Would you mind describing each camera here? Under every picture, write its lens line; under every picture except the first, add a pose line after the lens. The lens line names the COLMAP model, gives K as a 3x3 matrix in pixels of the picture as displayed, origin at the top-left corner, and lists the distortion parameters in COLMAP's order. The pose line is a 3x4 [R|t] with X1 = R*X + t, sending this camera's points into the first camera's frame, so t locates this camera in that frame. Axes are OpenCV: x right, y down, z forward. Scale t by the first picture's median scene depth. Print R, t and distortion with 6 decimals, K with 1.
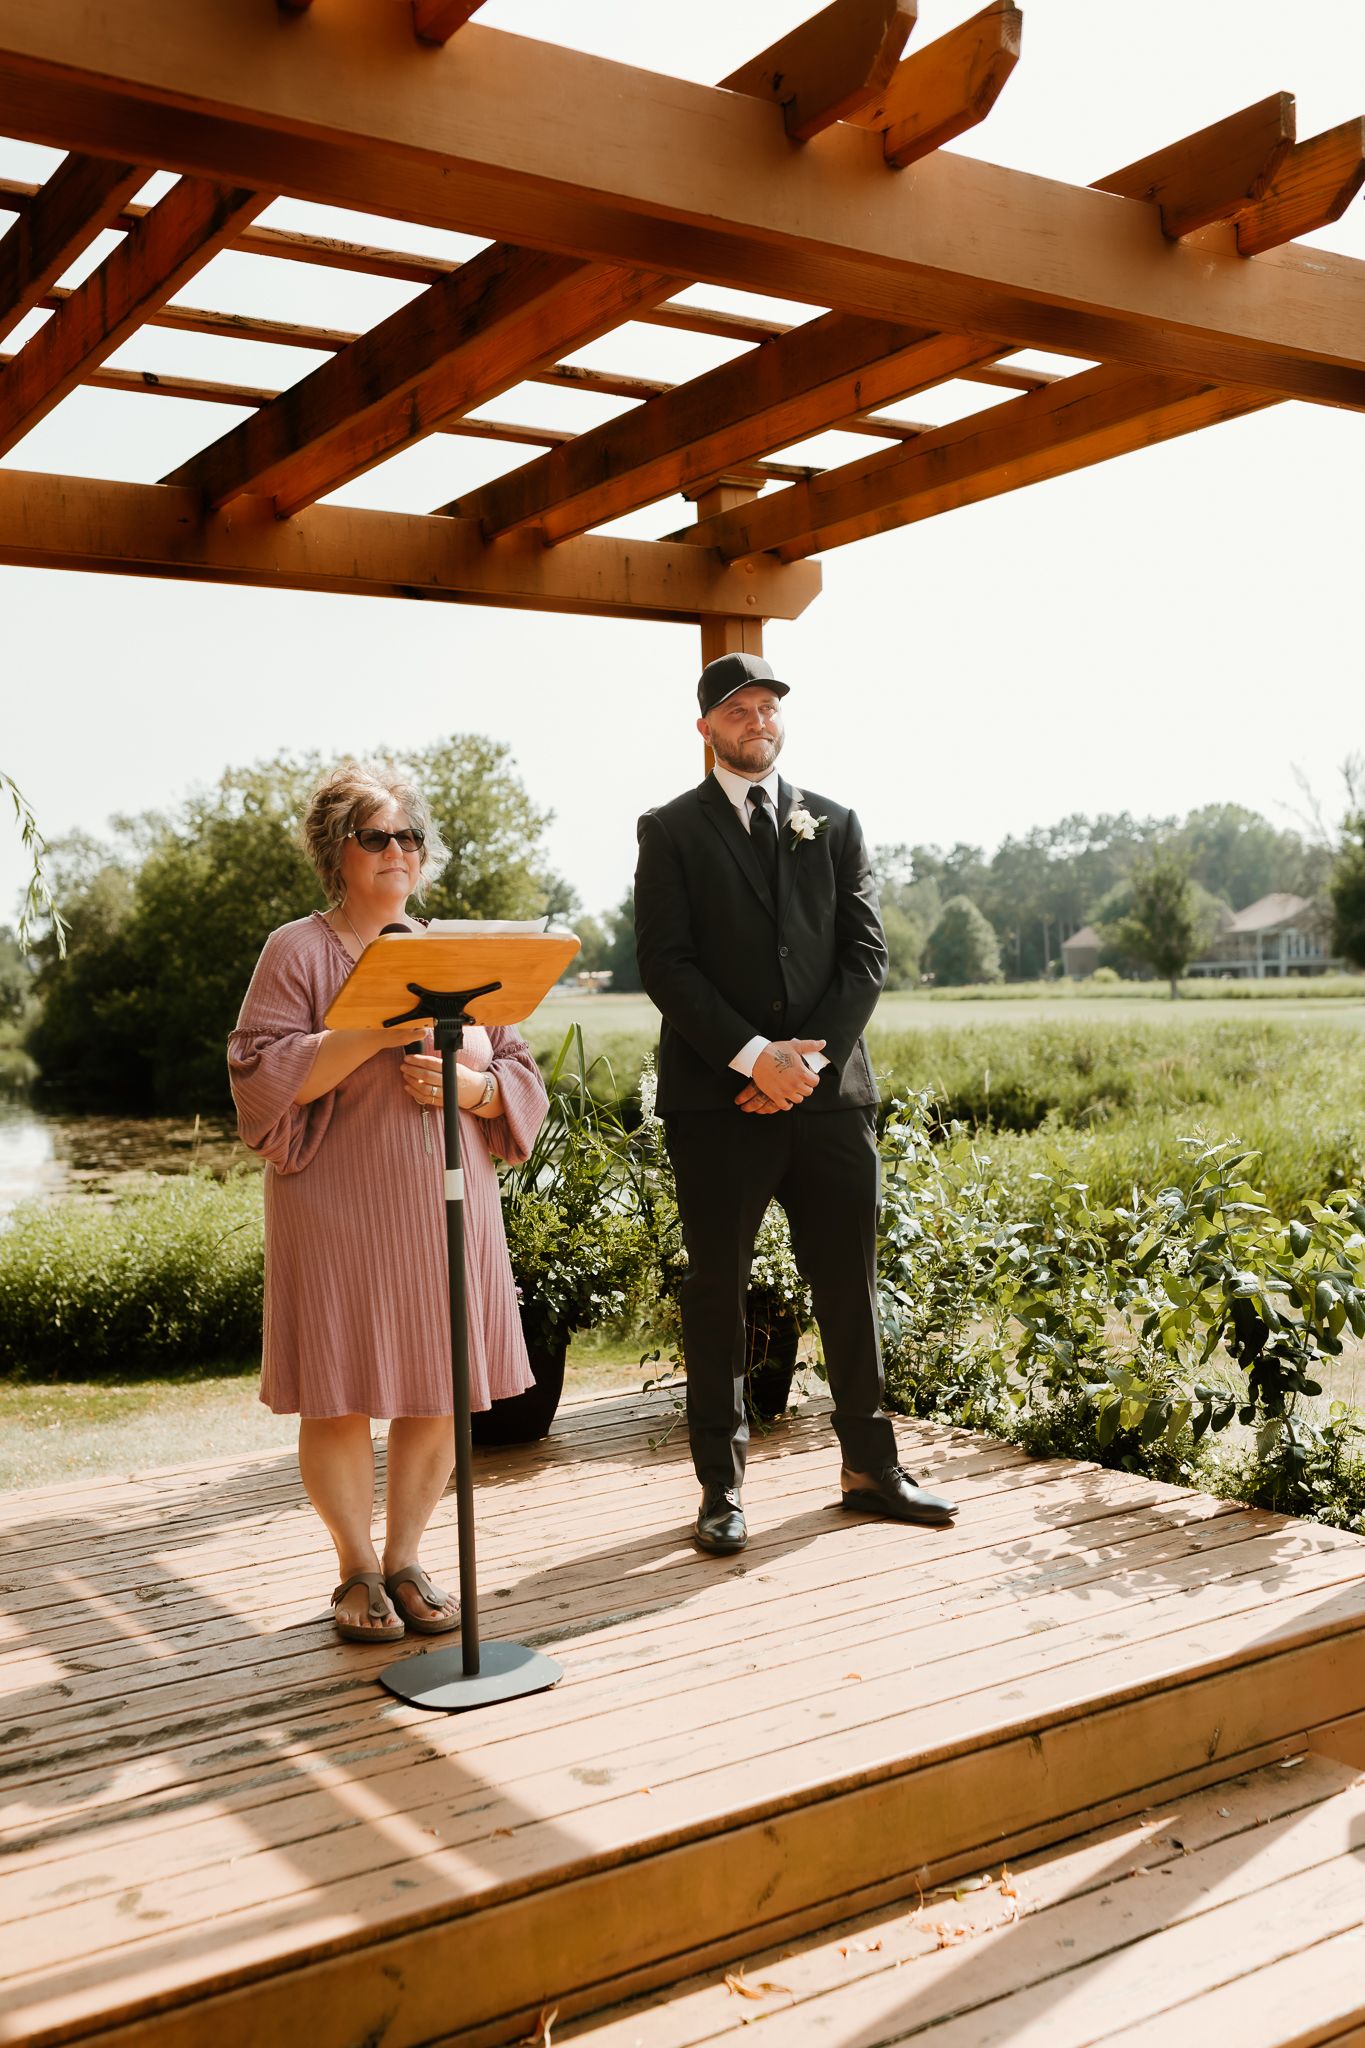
lens RADIAL K [[1977.5, 0, 749.2], [0, 1977.5, 971.9], [0, 0, 1]] dist [-0.010023, -0.008050]
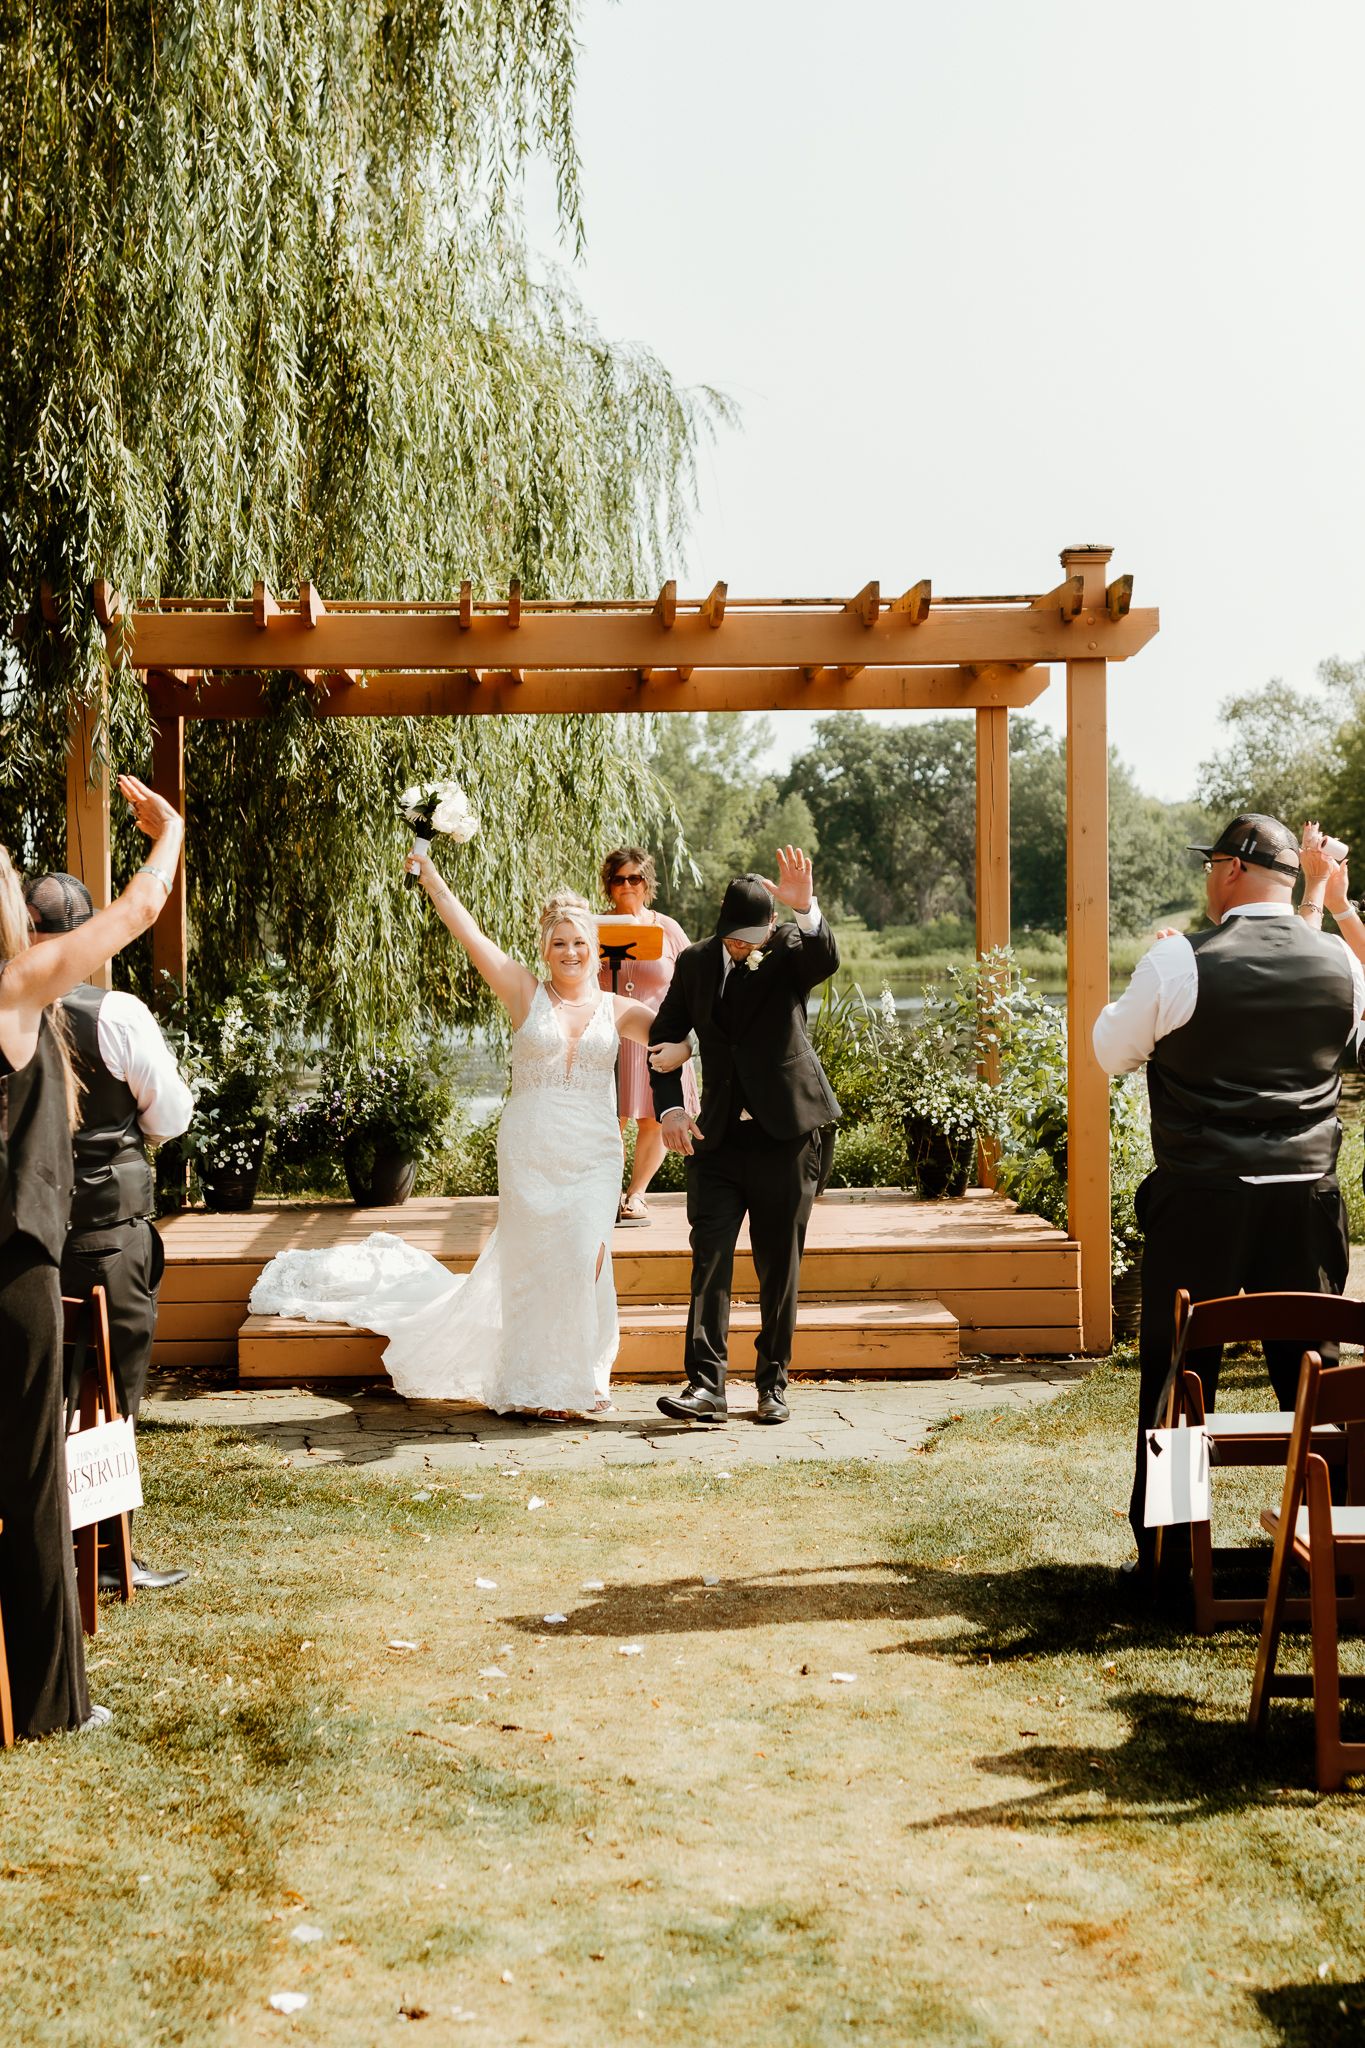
lens RADIAL K [[2972.9, 0, 798.9], [0, 2972.9, 958.8], [0, 0, 1]] dist [-0.006385, -0.044373]
pose [[0.869509, 0.027828, -0.493133, 0.083252], [-0.013177, 0.999363, 0.033160, -0.004390], [0.493742, -0.022335, 0.869322, -0.091498]]
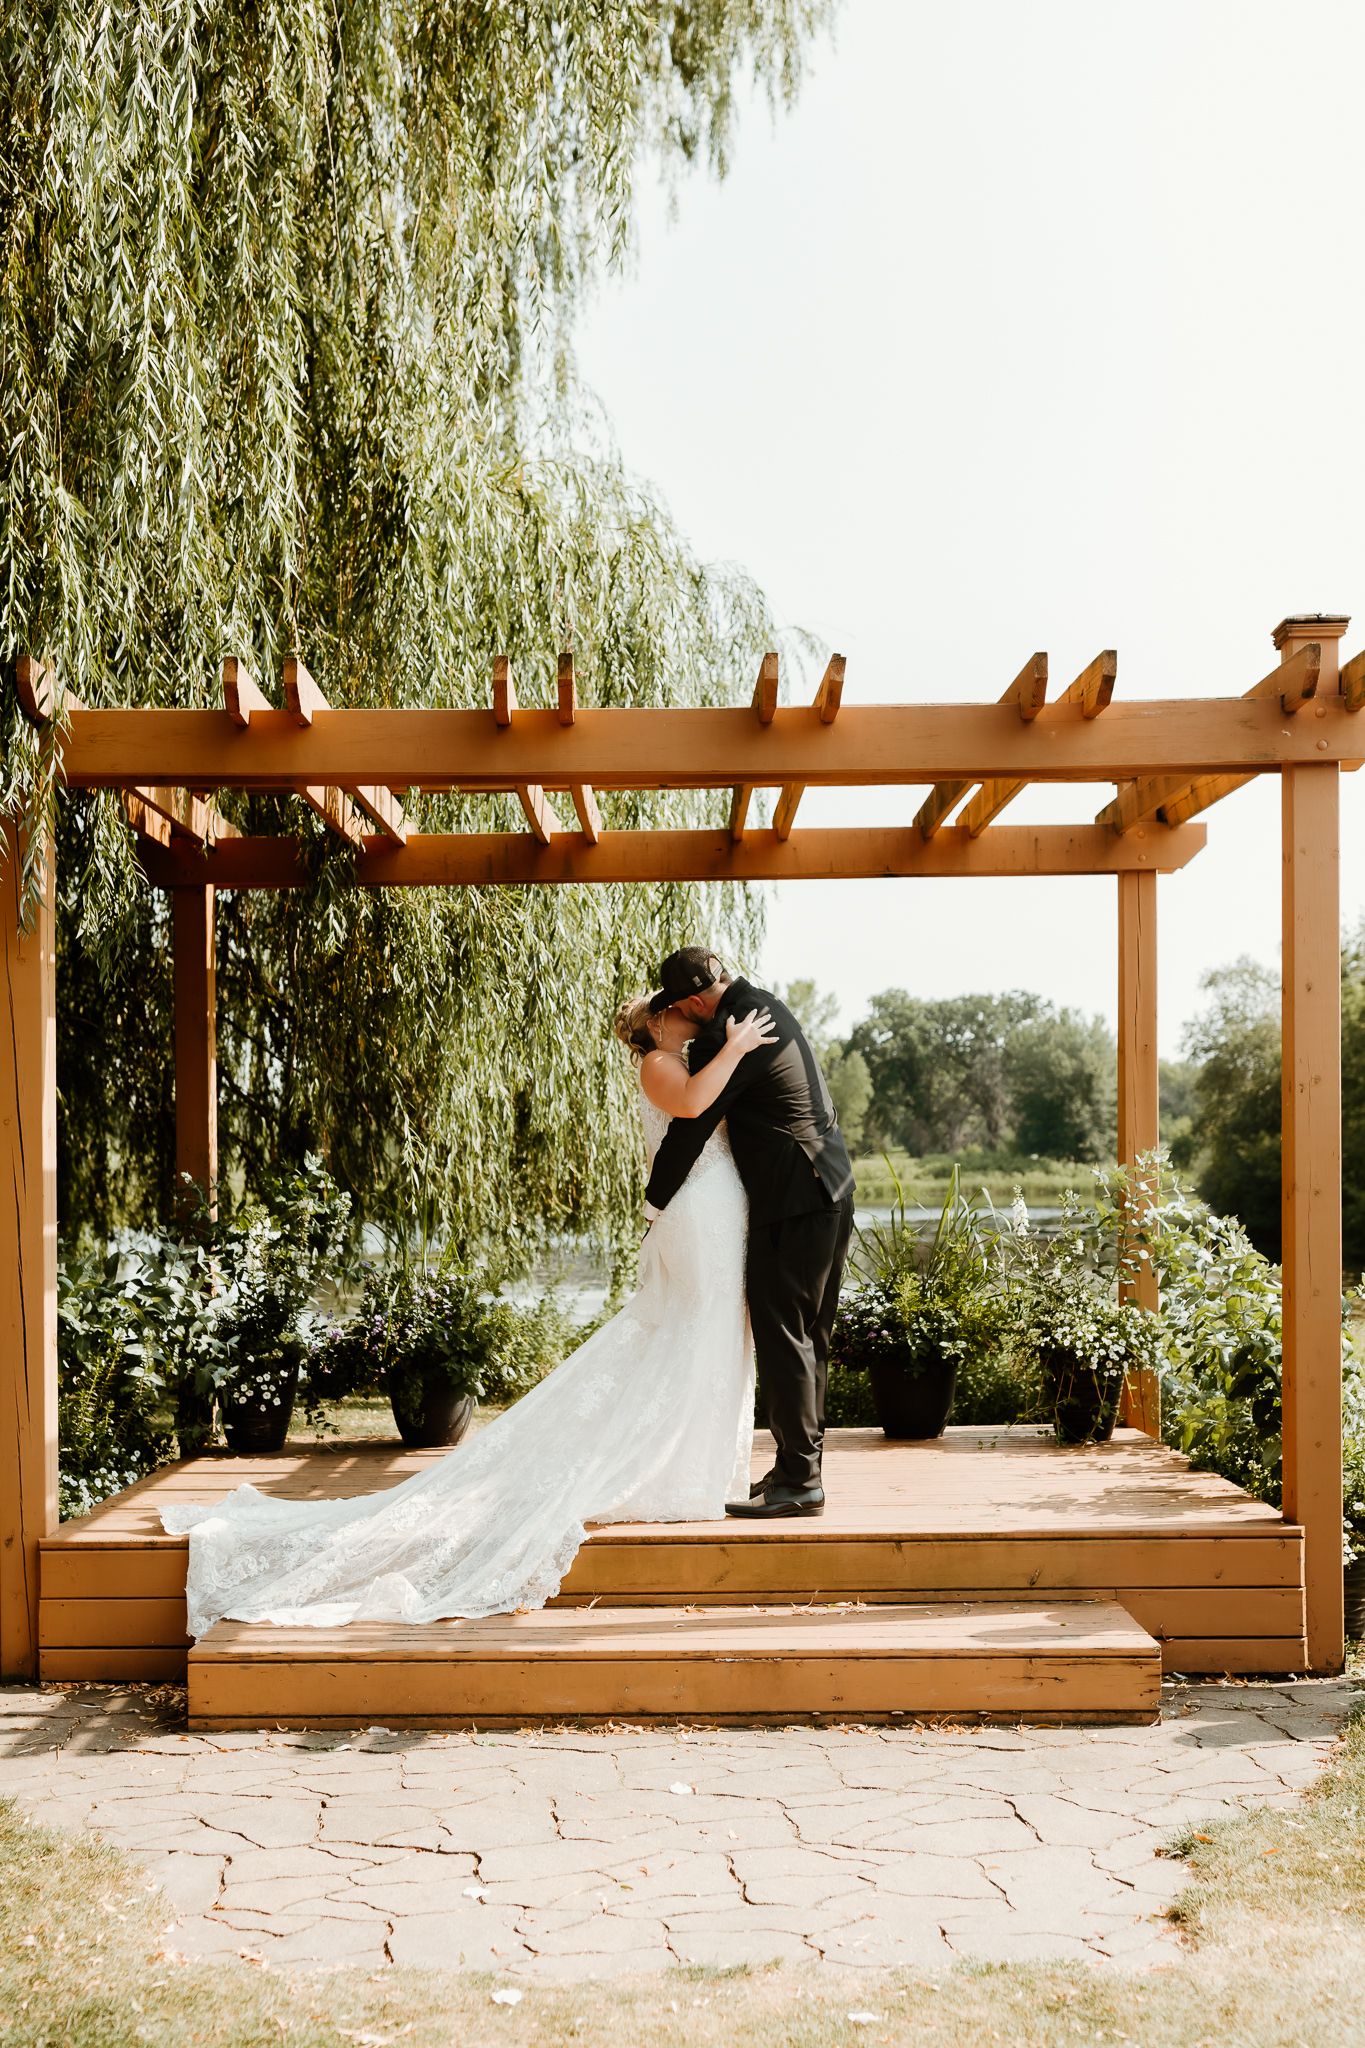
lens RADIAL K [[2278.3, 0, 776.1], [0, 2278.3, 1100.2], [0, 0, 1]] dist [-0.002783, -0.011345]
pose [[0.851308, 0.010965, -0.524552, 0.049419], [-0.013640, 0.999906, -0.001236, -0.001268], [0.524489, 0.008207, 0.851378, -0.038198]]
